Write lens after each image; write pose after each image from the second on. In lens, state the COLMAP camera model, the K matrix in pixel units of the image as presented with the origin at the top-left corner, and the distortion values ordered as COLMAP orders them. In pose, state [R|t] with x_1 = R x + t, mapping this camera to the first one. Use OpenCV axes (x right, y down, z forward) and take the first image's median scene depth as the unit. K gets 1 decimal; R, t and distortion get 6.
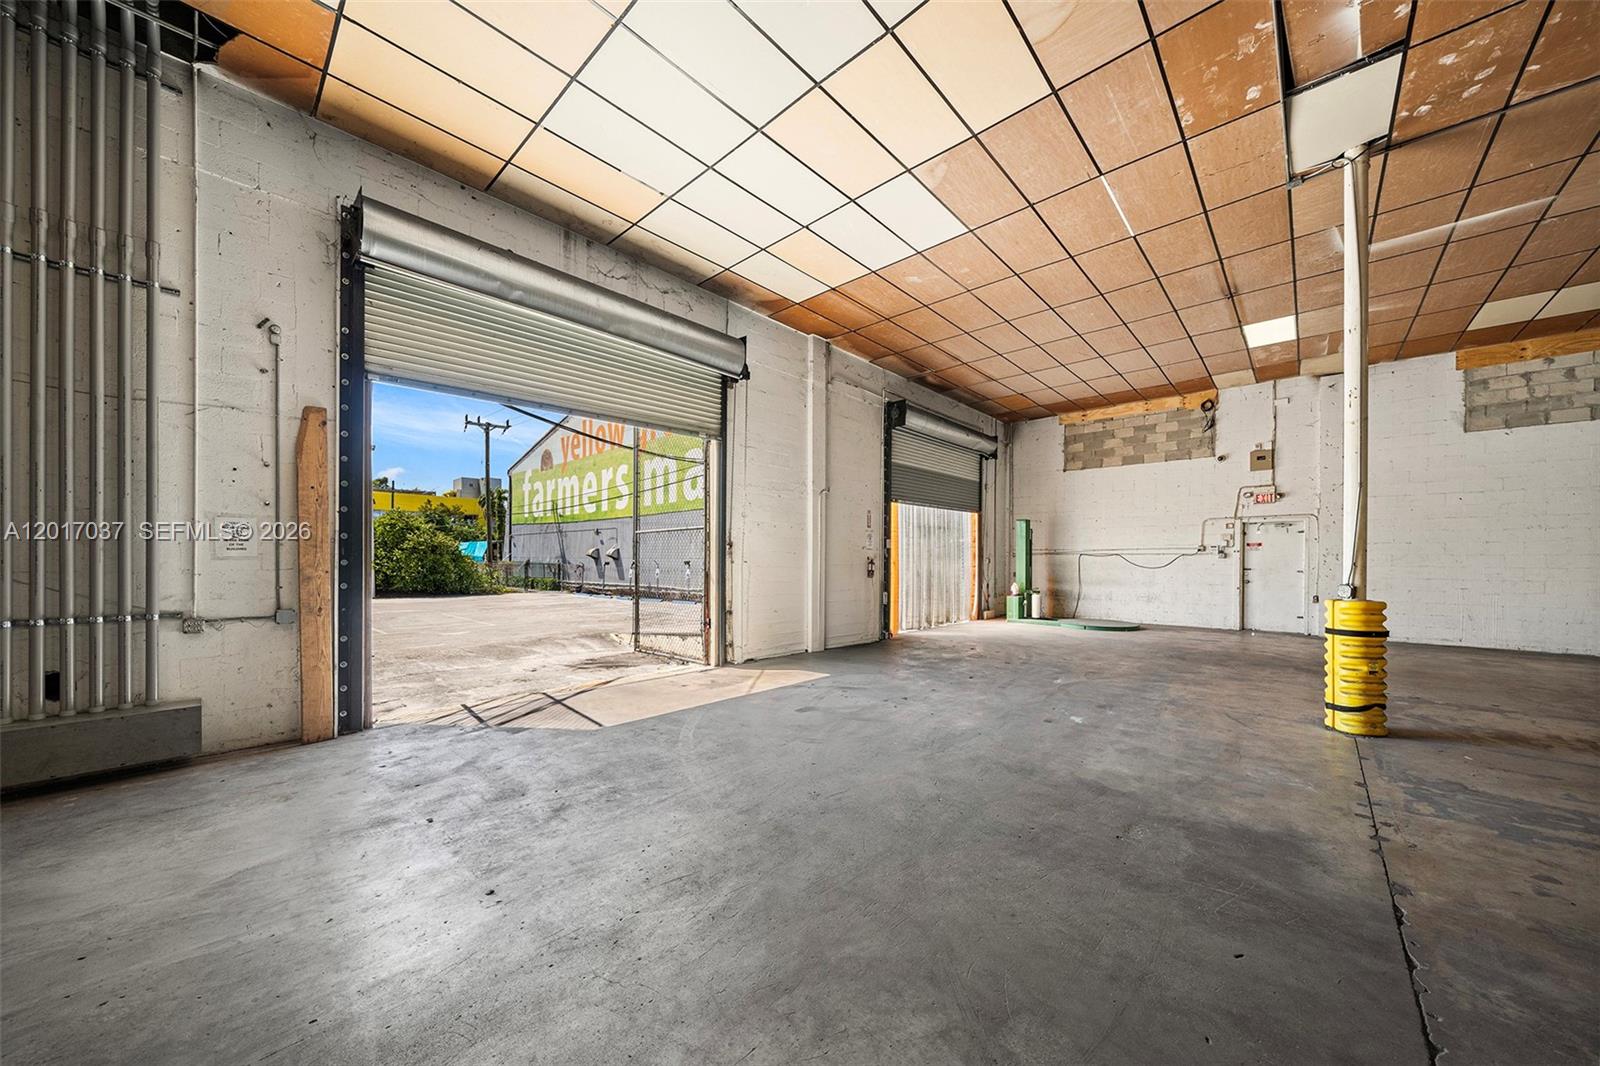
lens RADIAL K [[557.6, 0, 796.1], [0, 557.6, 558.9], [0, 0, 1]] dist [-0.001176, -0.000126]
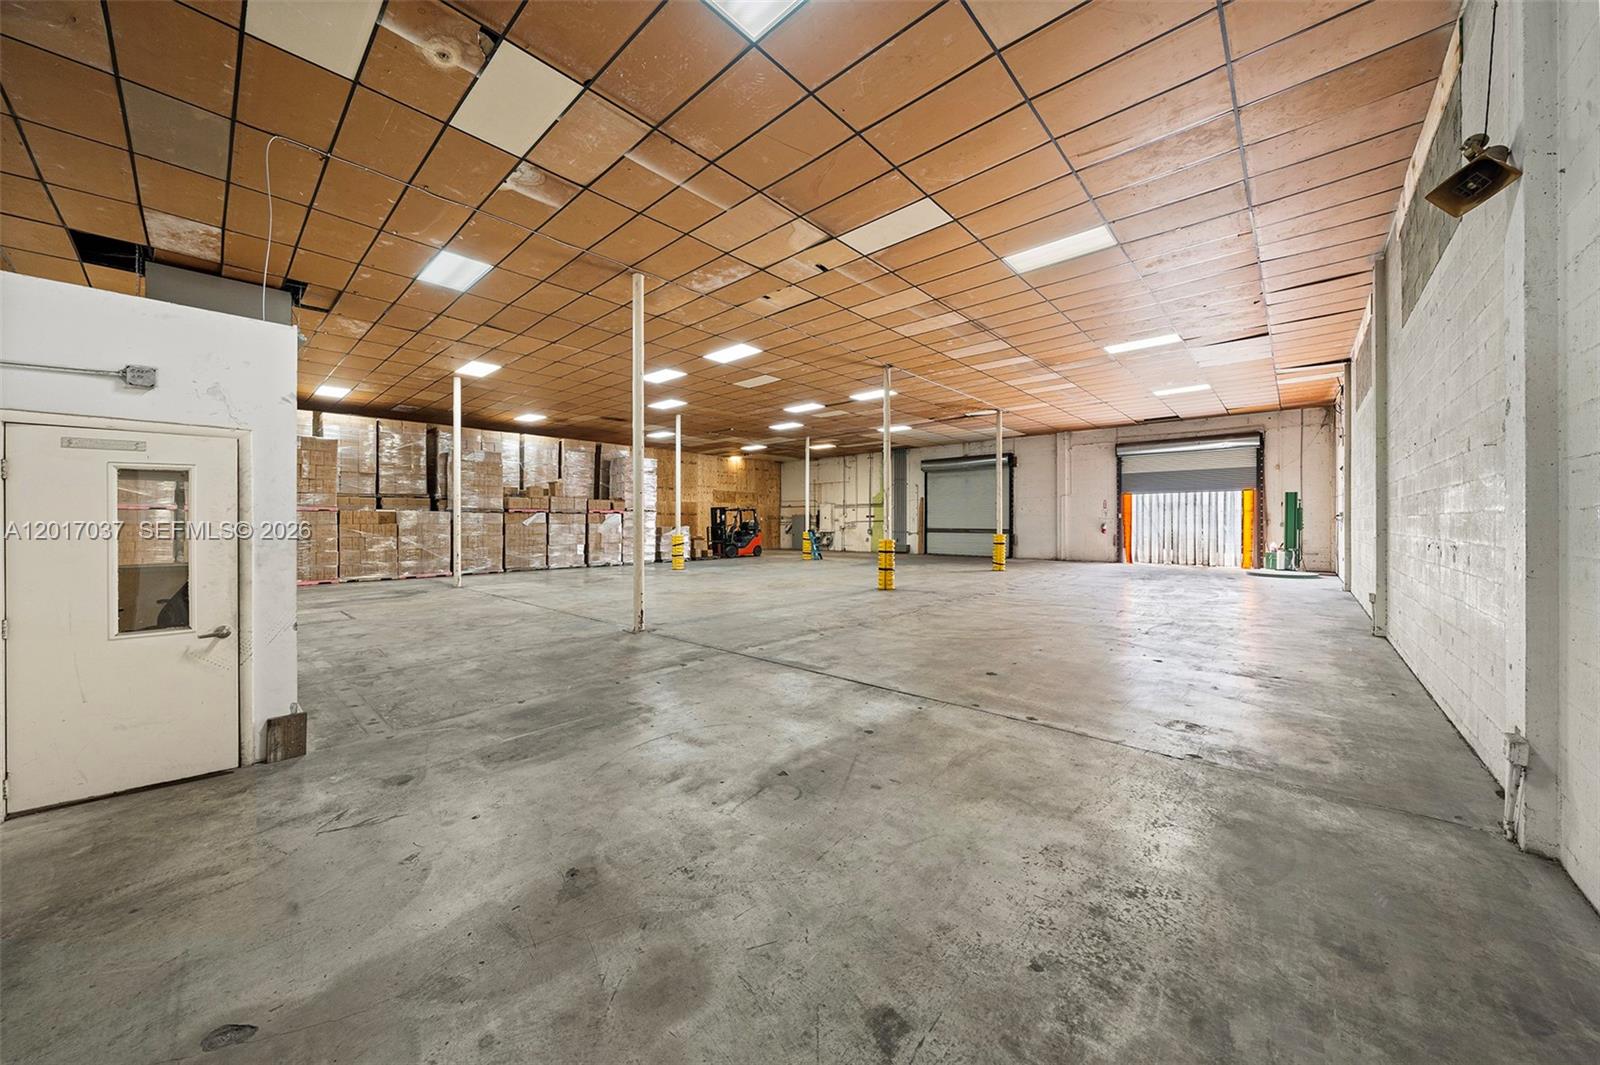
lens RADIAL K [[552.0, 0, 793.3], [0, 552.0, 527.1], [0, 0, 1]] dist [-0.006079, -0.000164]
pose [[0.003638, 0.005016, -0.999981, 3.218267], [-0.002561, 0.999984, 0.005006, 0.008468], [0.999990, 0.002543, 0.003651, -0.241225]]
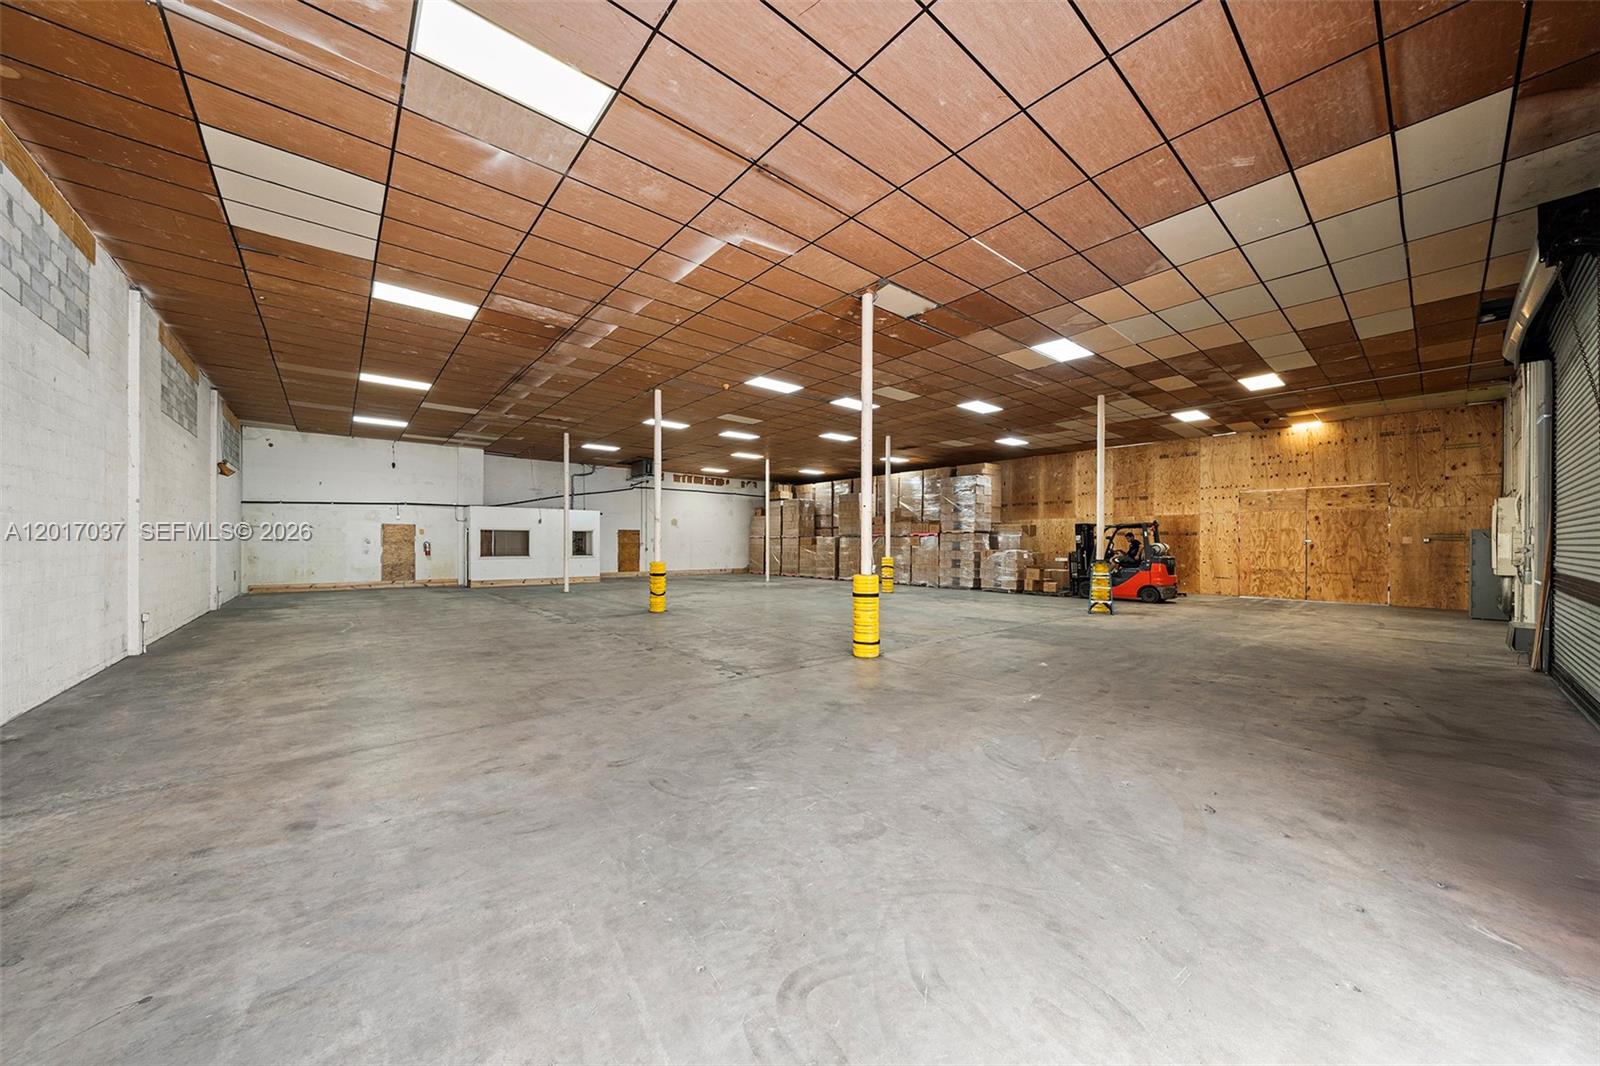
lens RADIAL K [[551.6, 0, 800.0], [0, 551.6, 542.6], [0, 0, 1]] dist [-0.005546, -0.000269]
pose [[-0.993090, -0.007515, 0.117110, 0.710082], [-0.007295, 0.999971, 0.002309, -0.013467], [-0.117124, 0.001439, -0.993116, 1.825094]]
